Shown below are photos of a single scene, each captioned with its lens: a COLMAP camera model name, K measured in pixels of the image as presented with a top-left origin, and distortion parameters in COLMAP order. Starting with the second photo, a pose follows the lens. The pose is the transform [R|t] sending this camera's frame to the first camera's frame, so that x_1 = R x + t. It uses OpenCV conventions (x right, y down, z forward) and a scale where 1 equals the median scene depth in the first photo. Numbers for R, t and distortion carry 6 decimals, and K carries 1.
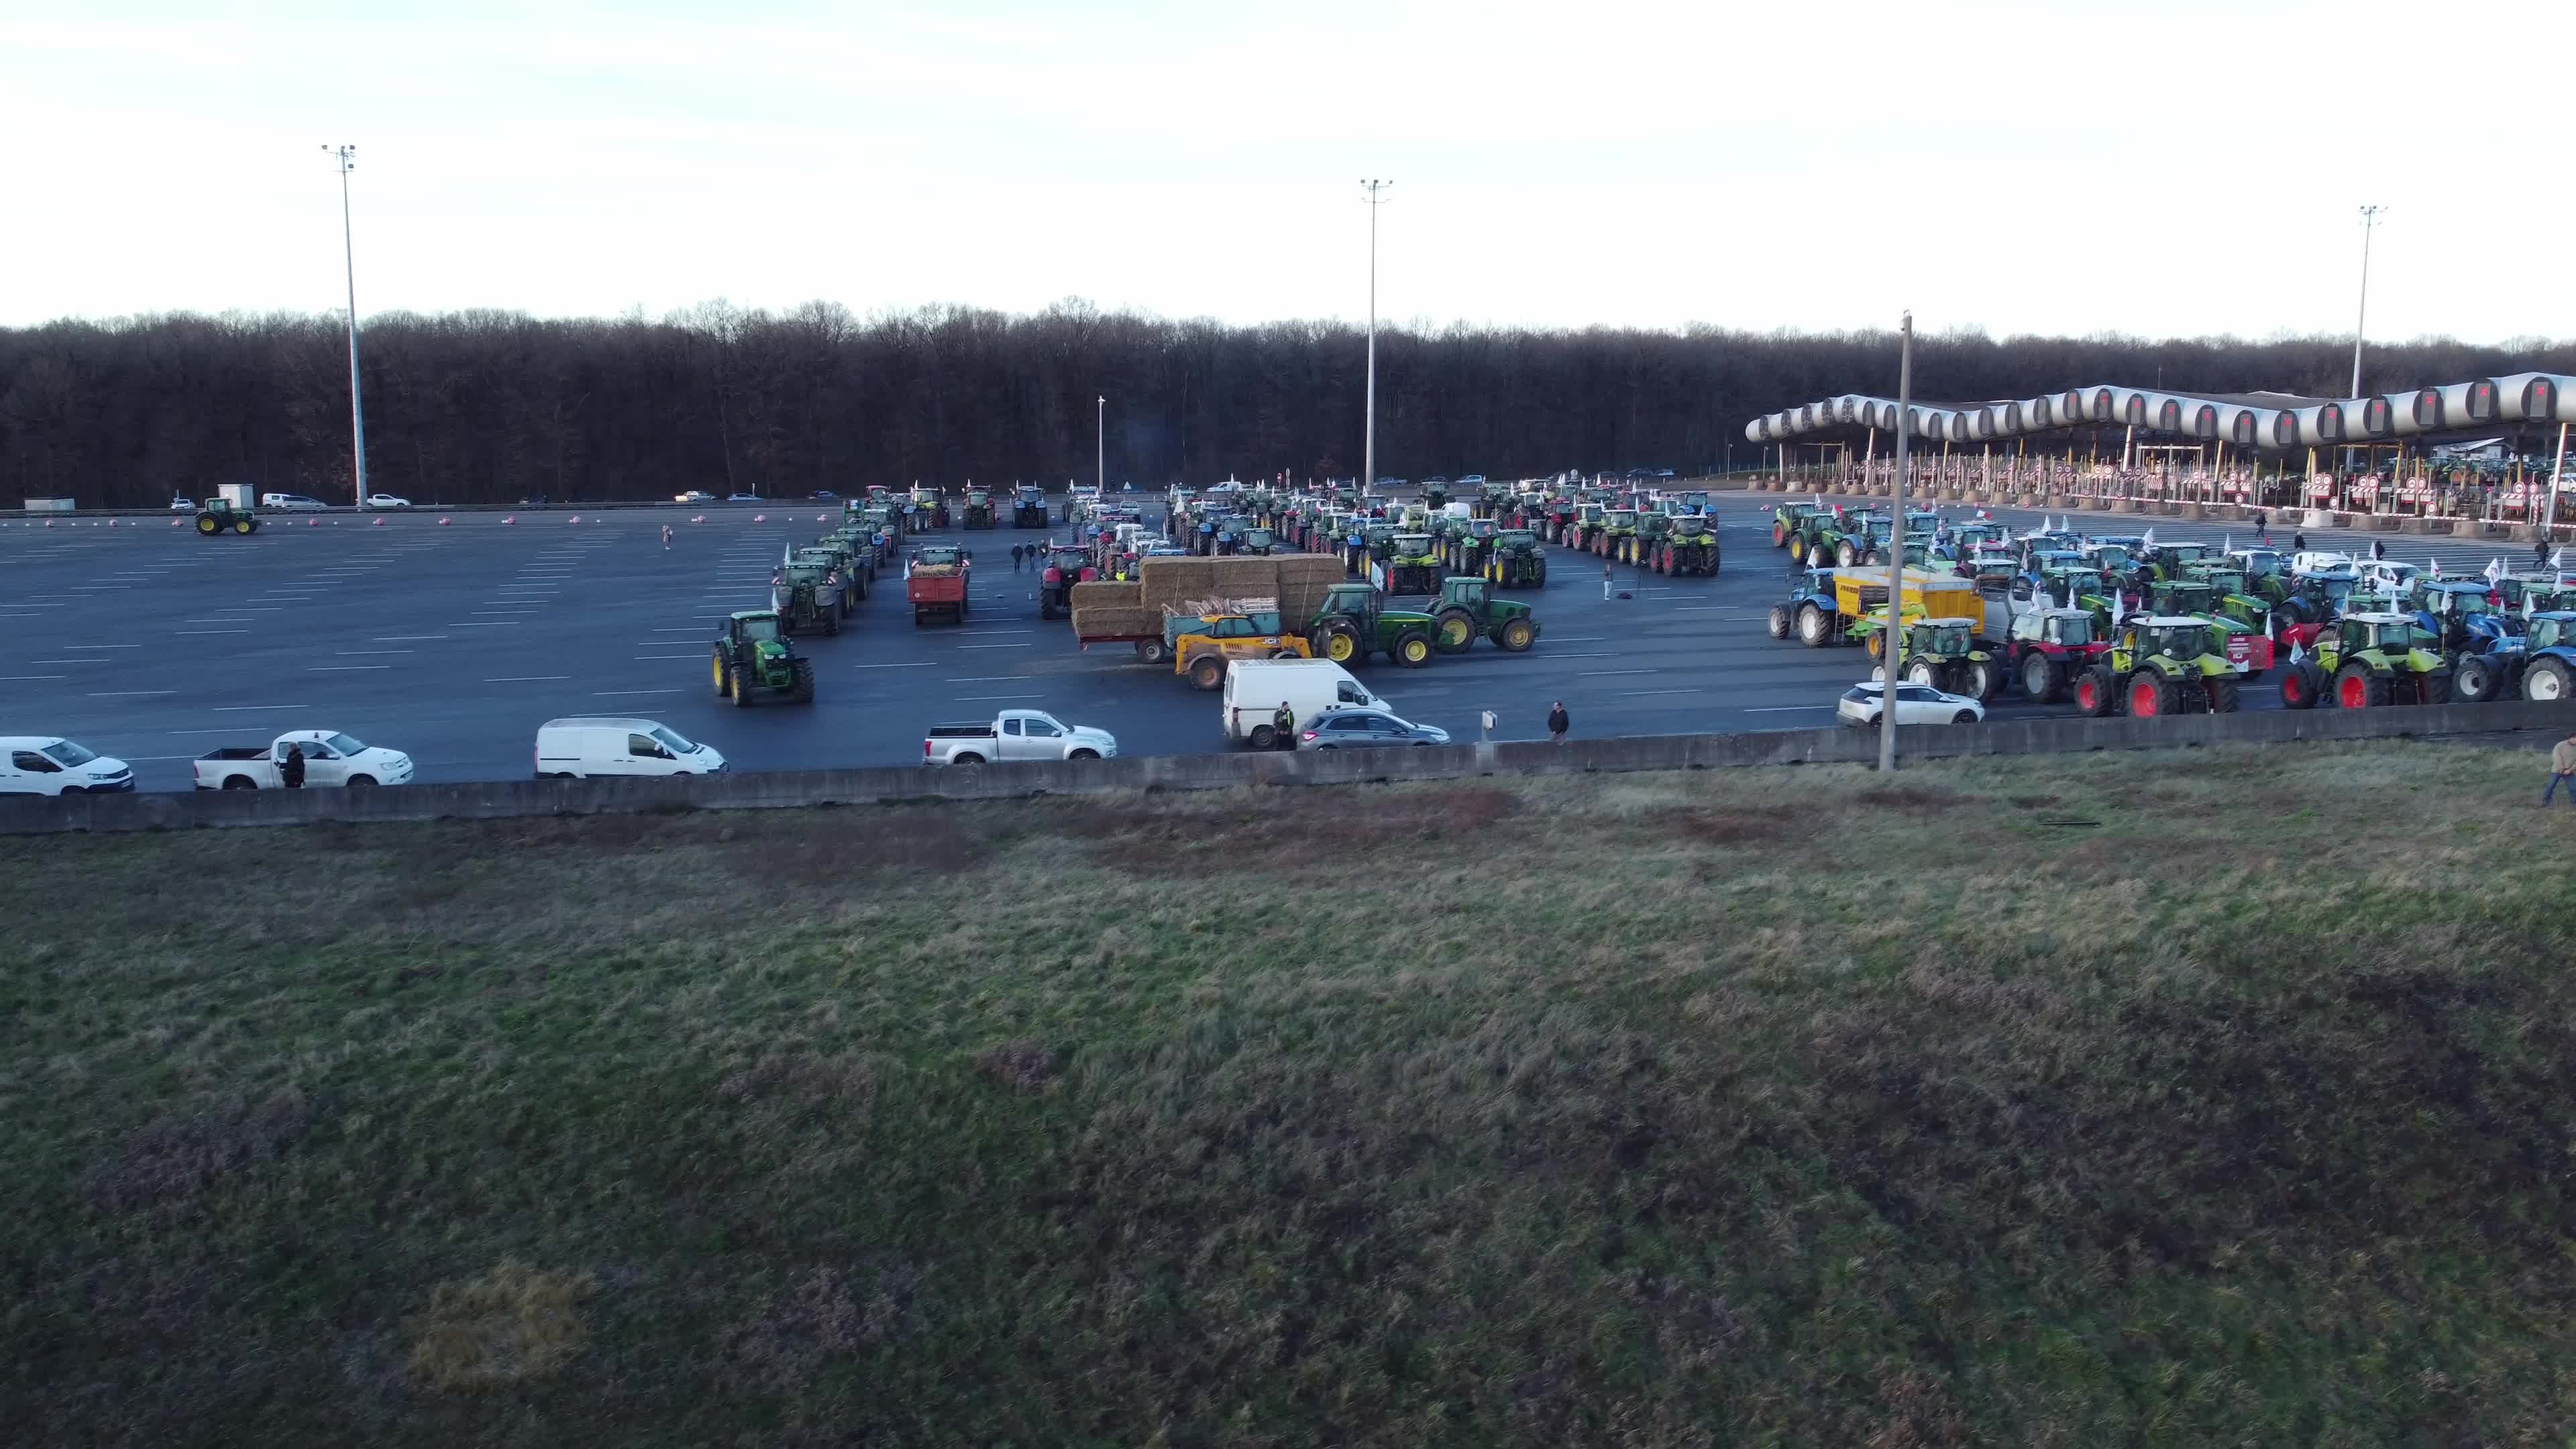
lens RADIAL K [[2020.2, 0, 1280.4], [0, 2020.2, 717.2], [0, 0, 1]] dist [0.008217, -0.016758]
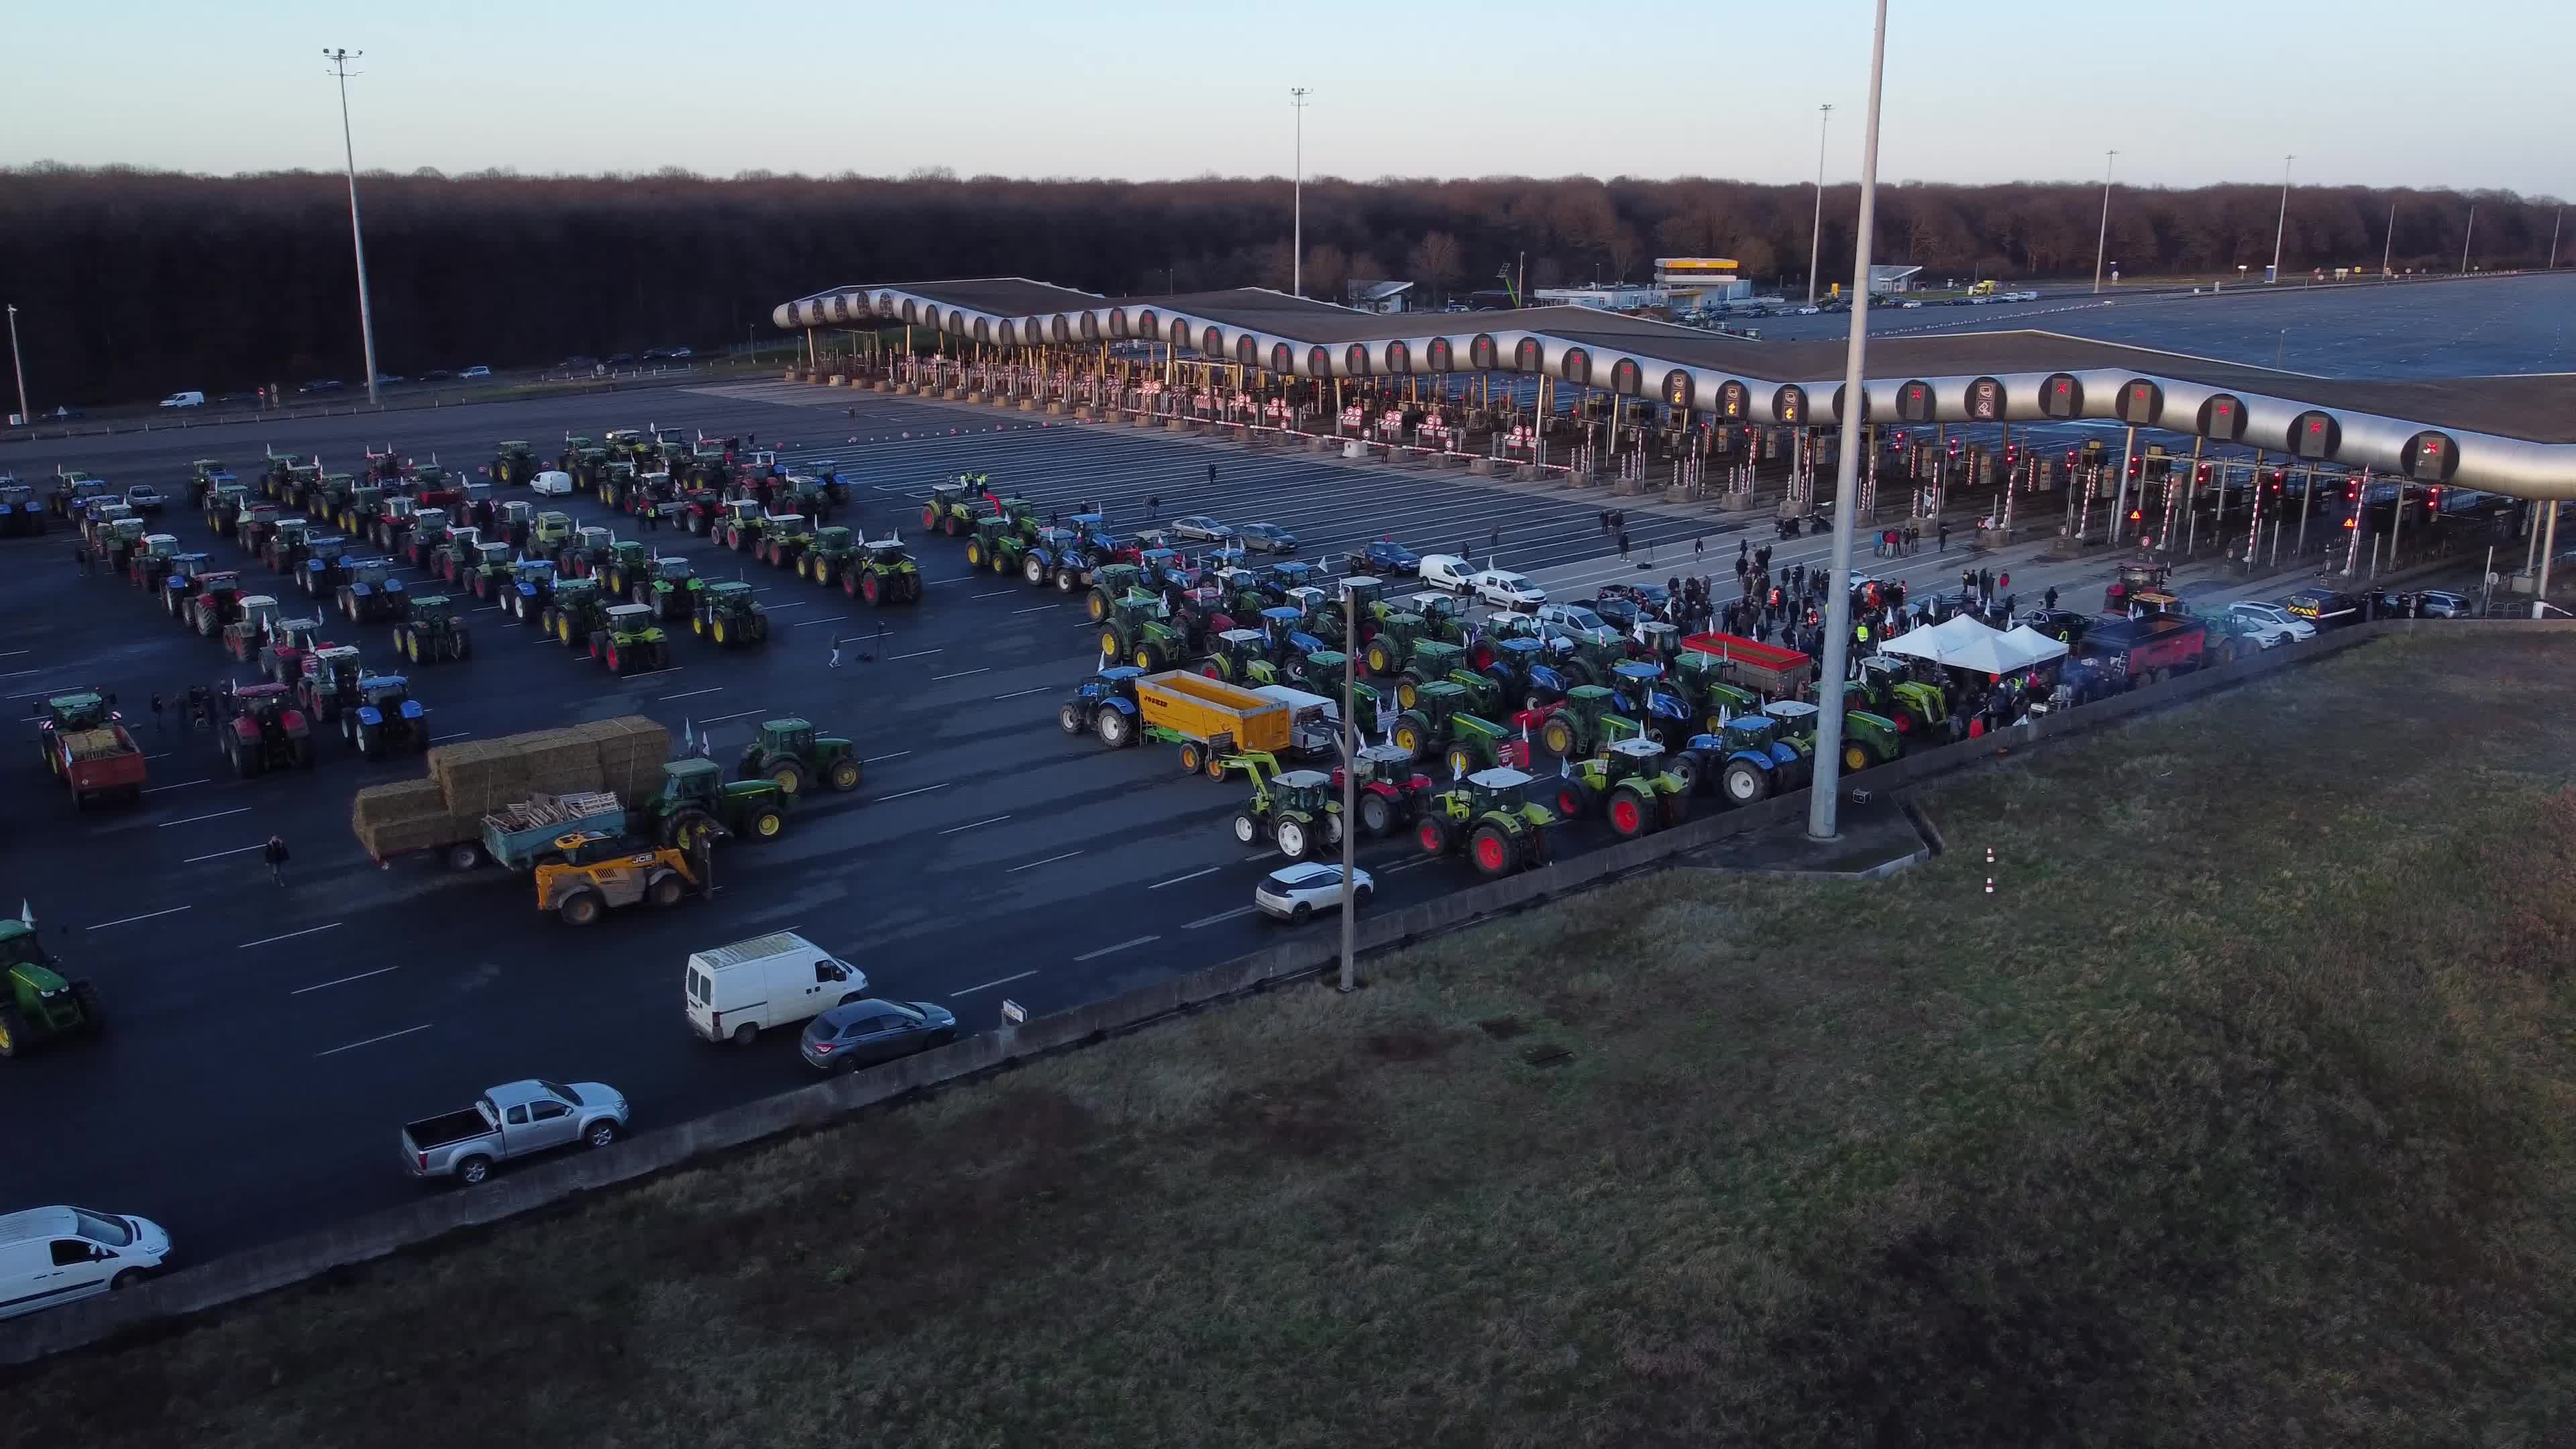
lens RADIAL K [[2020.2, 0, 1280.9], [0, 2020.2, 736.9], [0, 0, 1]] dist [0.008217, -0.016758]
pose [[0.868313, -0.125573, 0.479858, -0.123821], [0.068926, 0.988584, 0.133979, -0.129555], [-0.491205, -0.083261, 0.867056, 0.030617]]
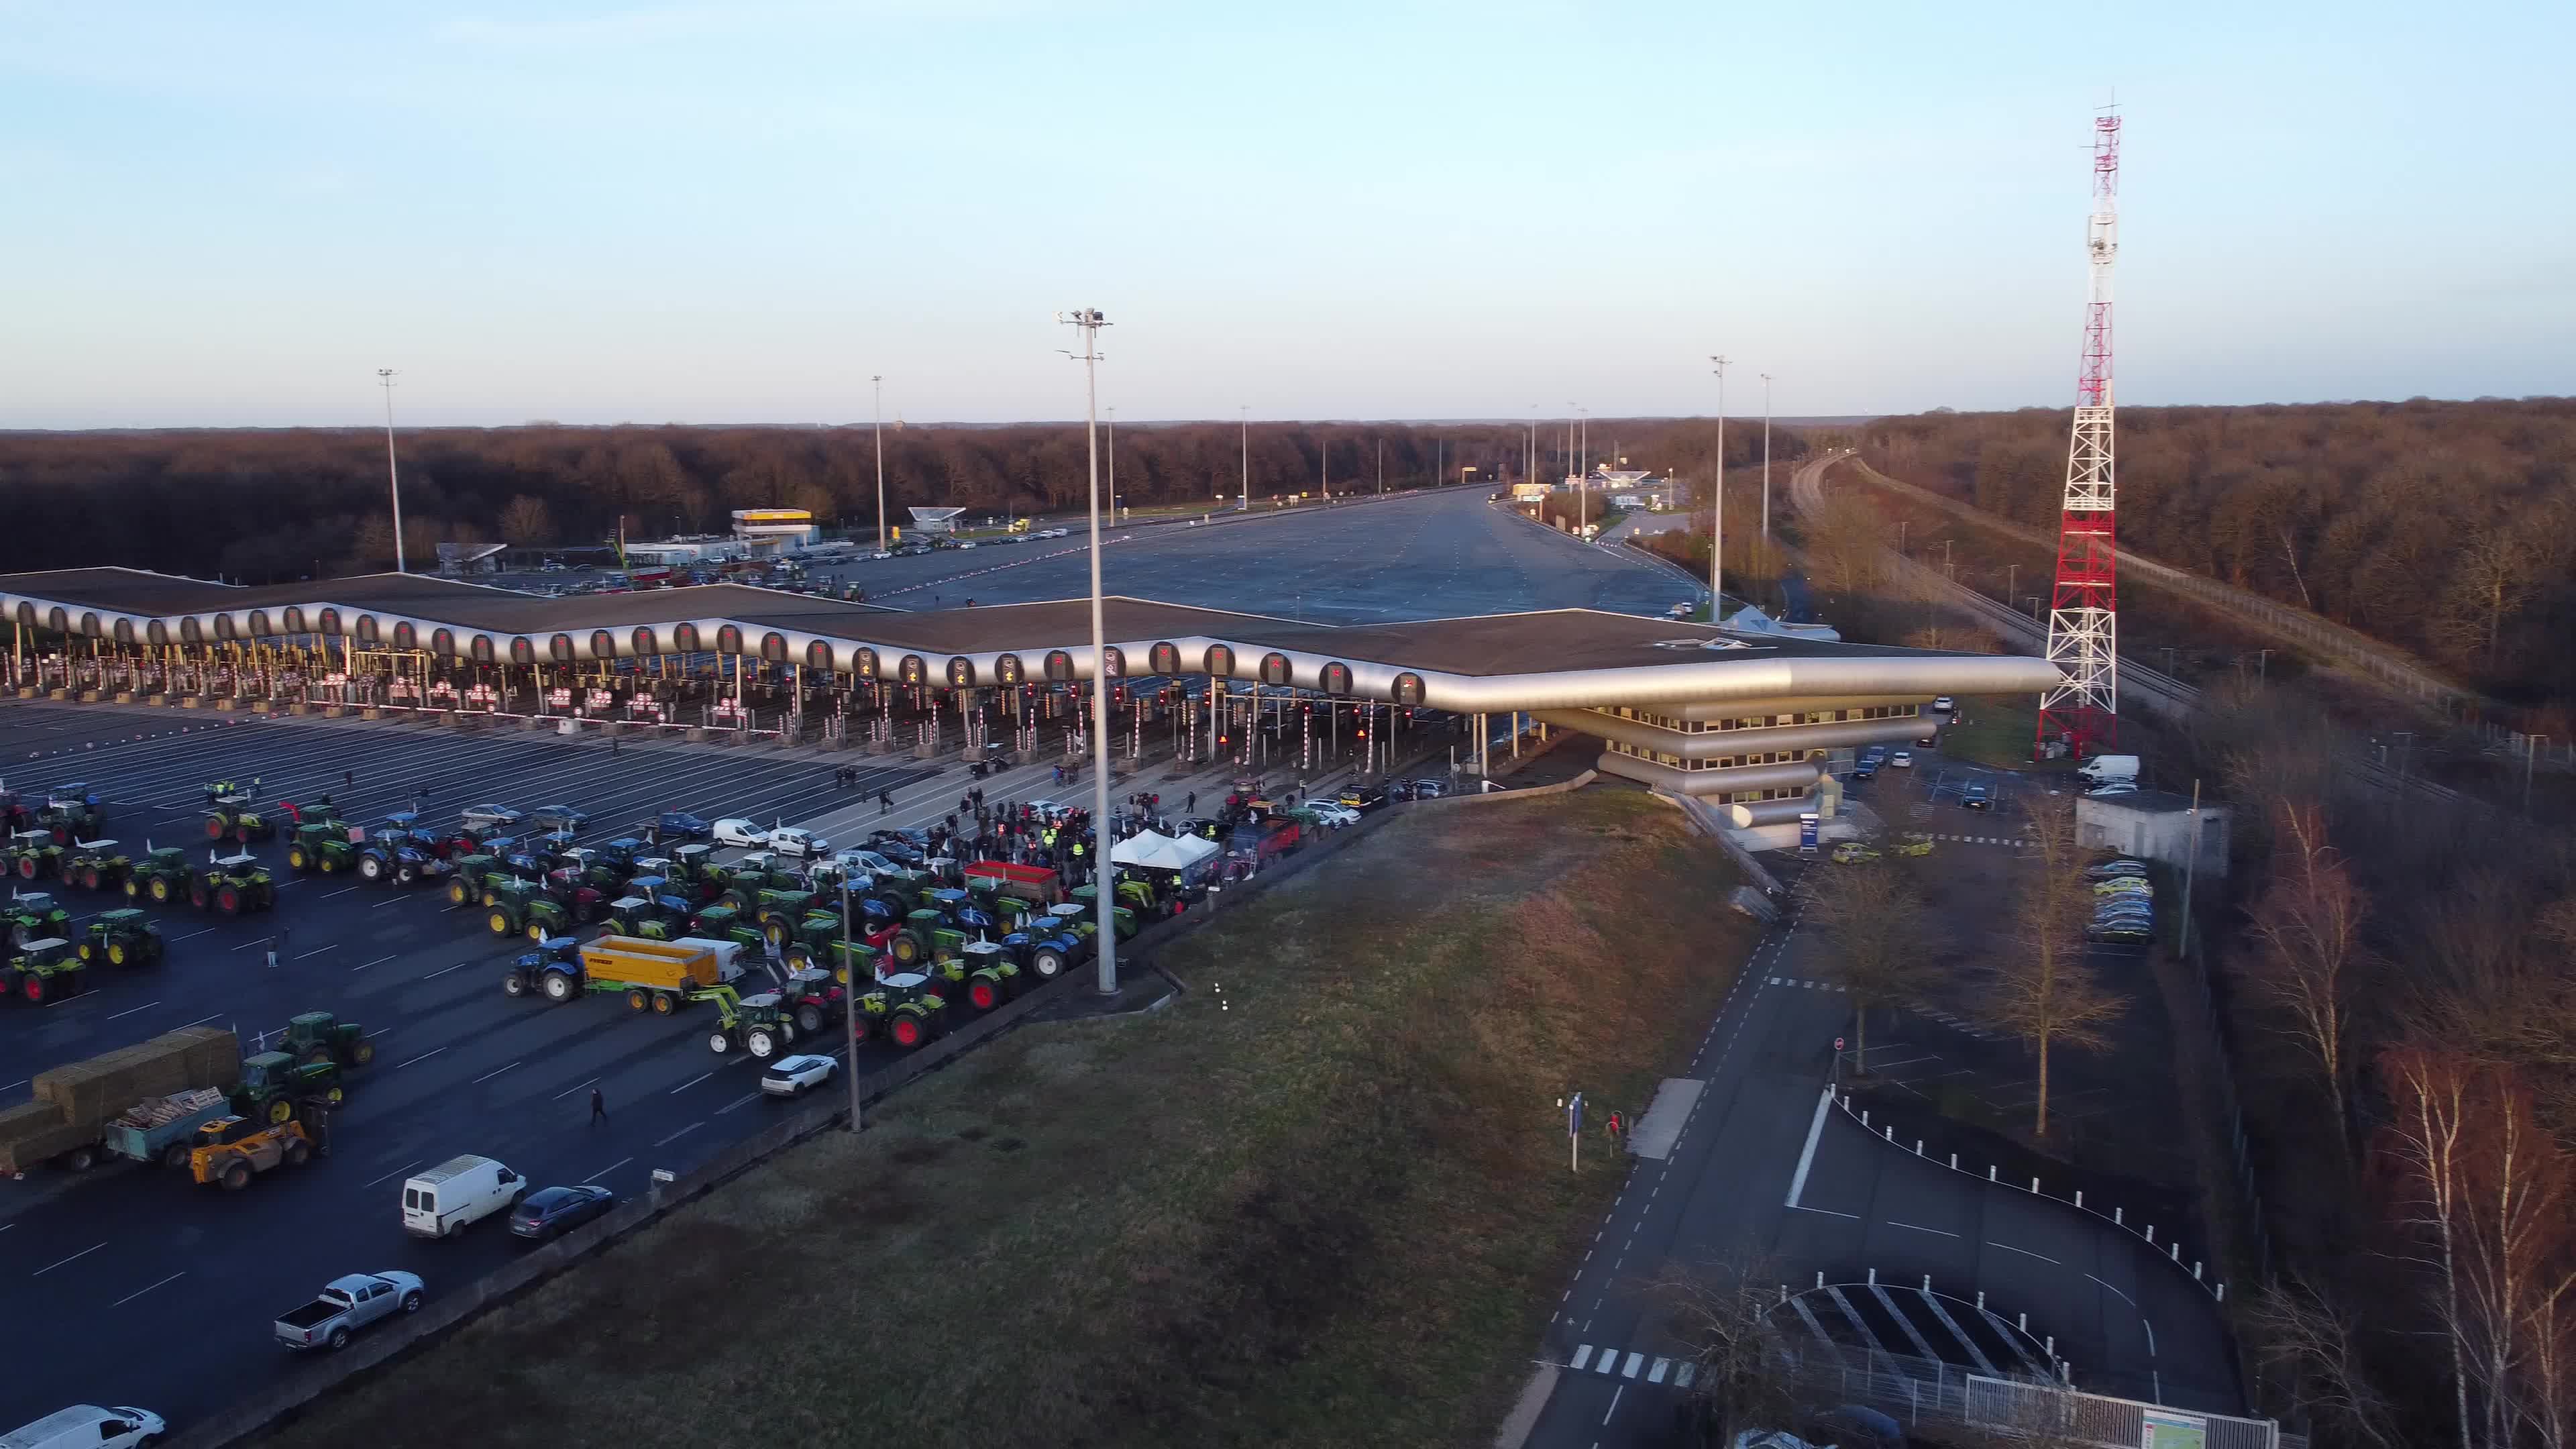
lens RADIAL K [[2020.2, 0, 1275.5], [0, 2020.2, 728.4], [0, 0, 1]] dist [0.008217, -0.016758]
pose [[0.547706, -0.132043, 0.826186, -0.416099], [0.126813, 0.989161, 0.074021, -0.187582], [-0.827005, 0.064229, 0.558514, -0.115836]]
